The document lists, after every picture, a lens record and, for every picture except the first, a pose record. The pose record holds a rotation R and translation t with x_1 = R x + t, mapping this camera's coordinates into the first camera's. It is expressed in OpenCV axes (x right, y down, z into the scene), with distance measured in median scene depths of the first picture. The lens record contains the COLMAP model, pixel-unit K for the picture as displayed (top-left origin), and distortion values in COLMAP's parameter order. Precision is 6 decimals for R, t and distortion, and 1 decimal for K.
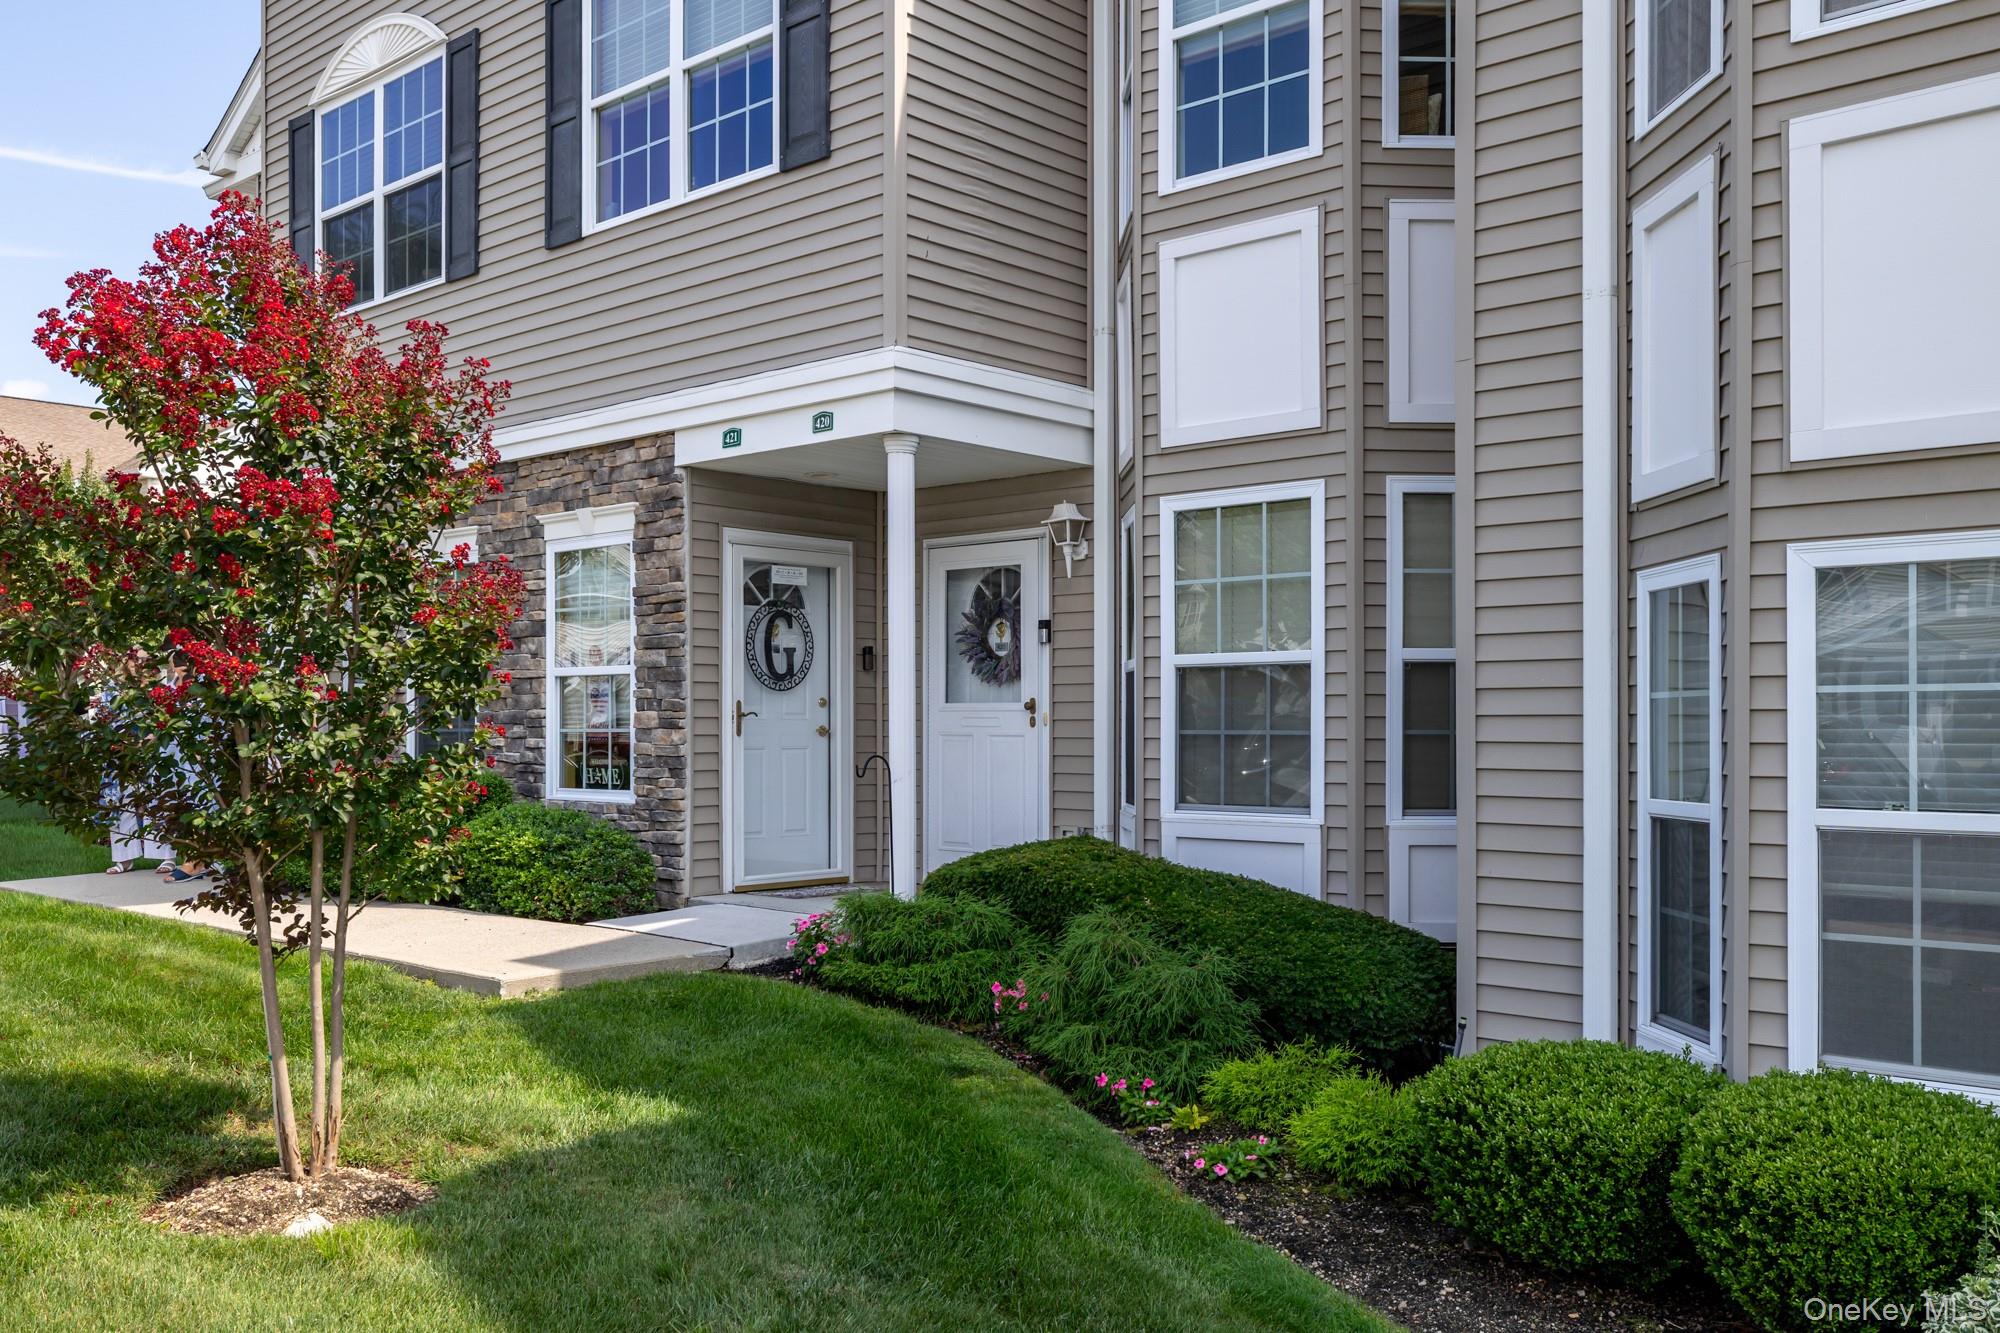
lens RADIAL K [[1726.0, 0, 969.5], [0, 1726.0, 743.2], [0, 0, 1]] dist [-0.013876, -0.006374]
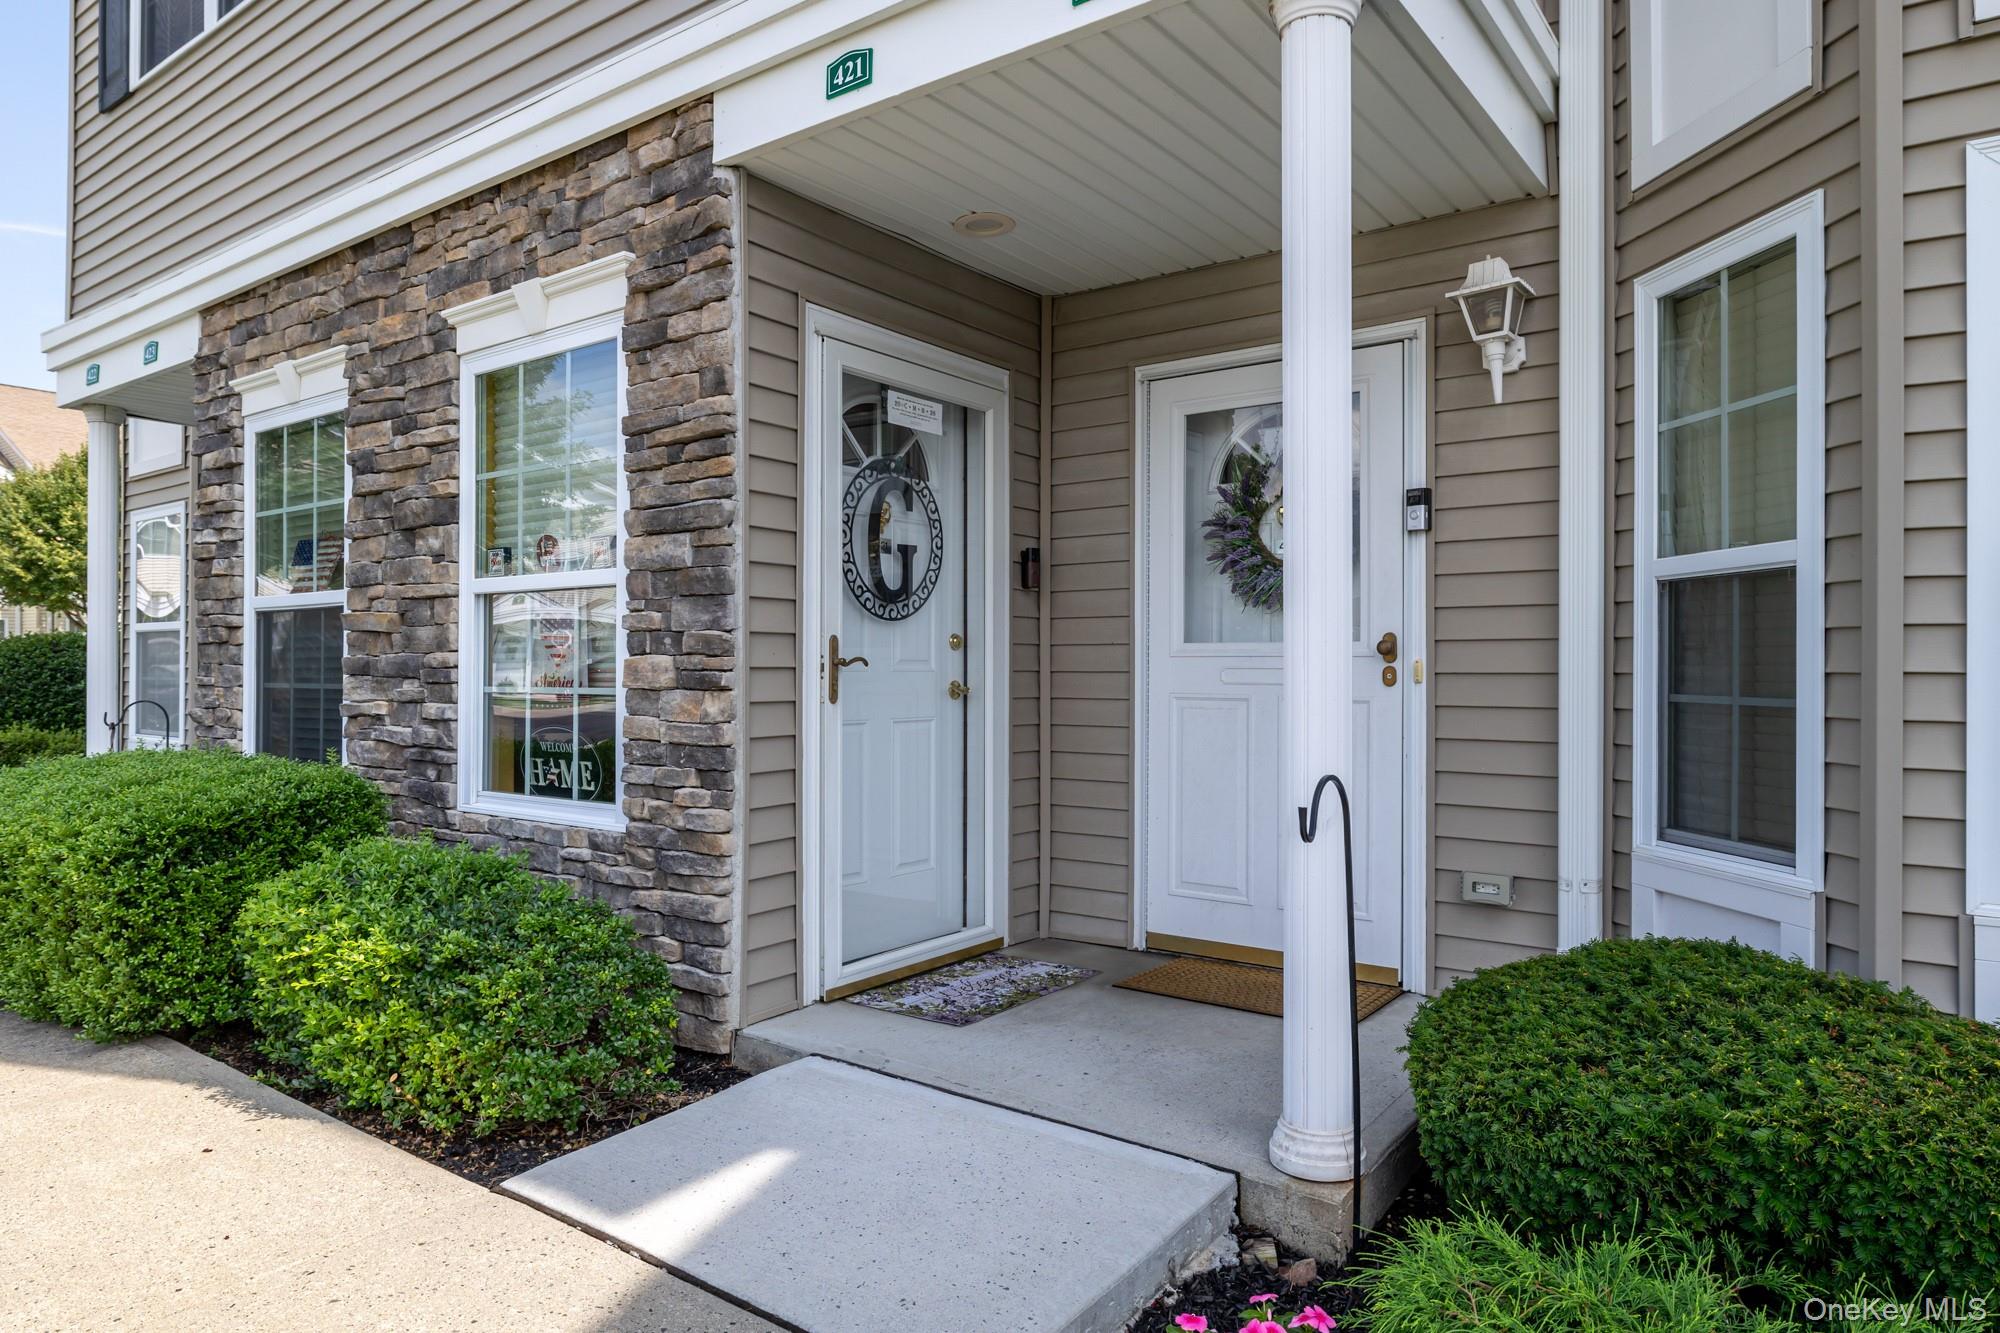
lens RADIAL K [[1095.4, 0, 1012.8], [0, 1095.4, 666.8], [0, 0, 1]] dist [-0.002007, -0.001728]
pose [[0.986176, 0.001507, 0.165692, -0.131825], [0.000822, 0.999902, -0.013984, -0.010187], [-0.165697, 0.013927, 0.986078, 0.646550]]
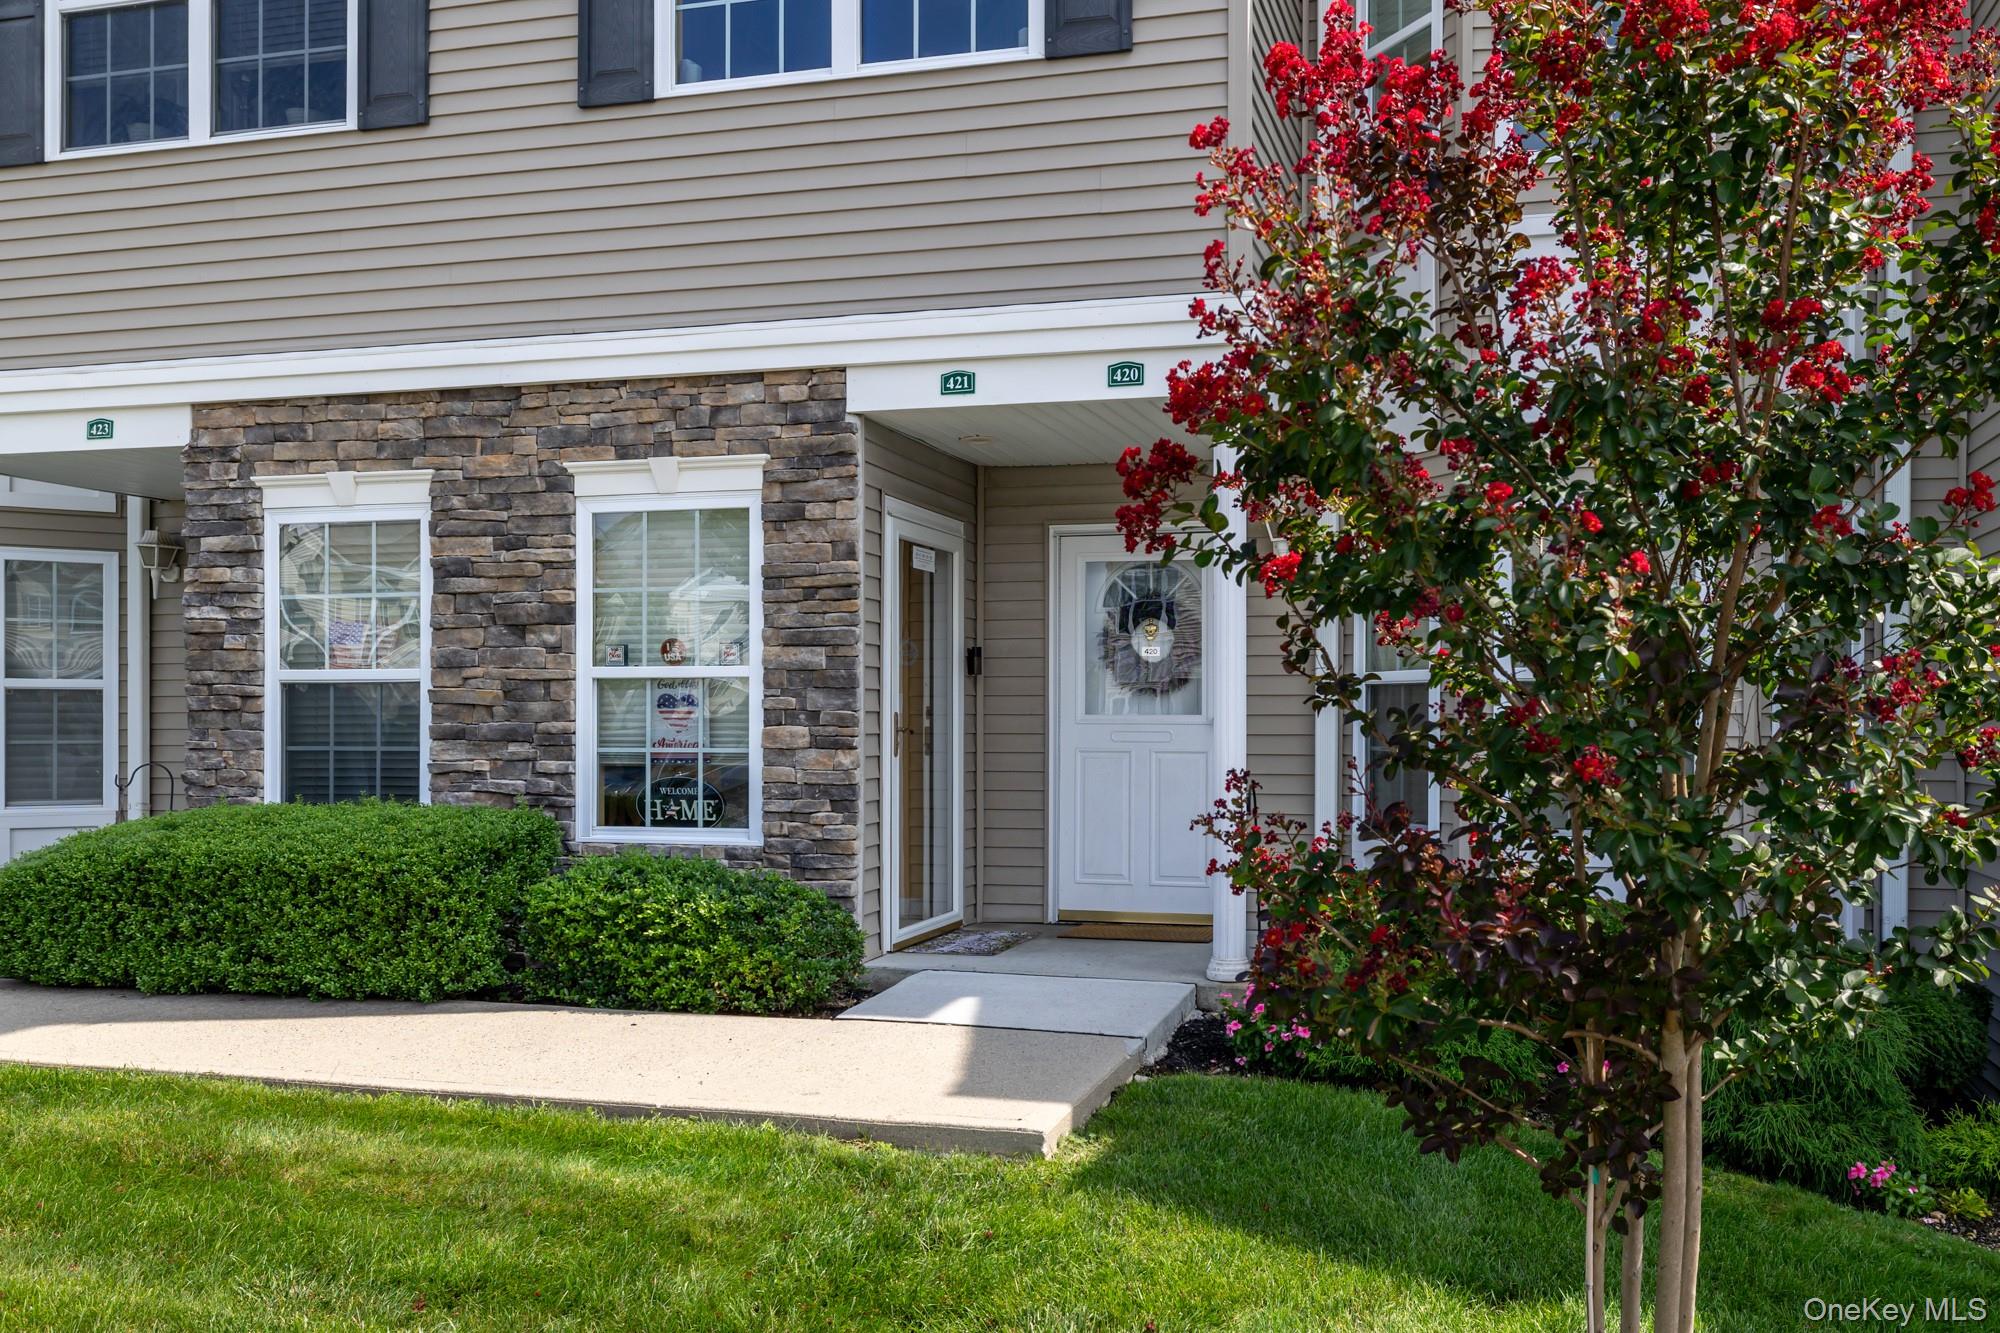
lens RADIAL K [[1398.9, 0, 1064.1], [0, 1398.9, 730.7], [0, 0, 1]] dist [-0.002449, 0.004482]
pose [[0.863033, -0.004313, 0.505129, -0.388741], [0.005596, 0.999984, -0.001024, -0.014762], [-0.505116, 0.003710, 0.863043, 0.387768]]
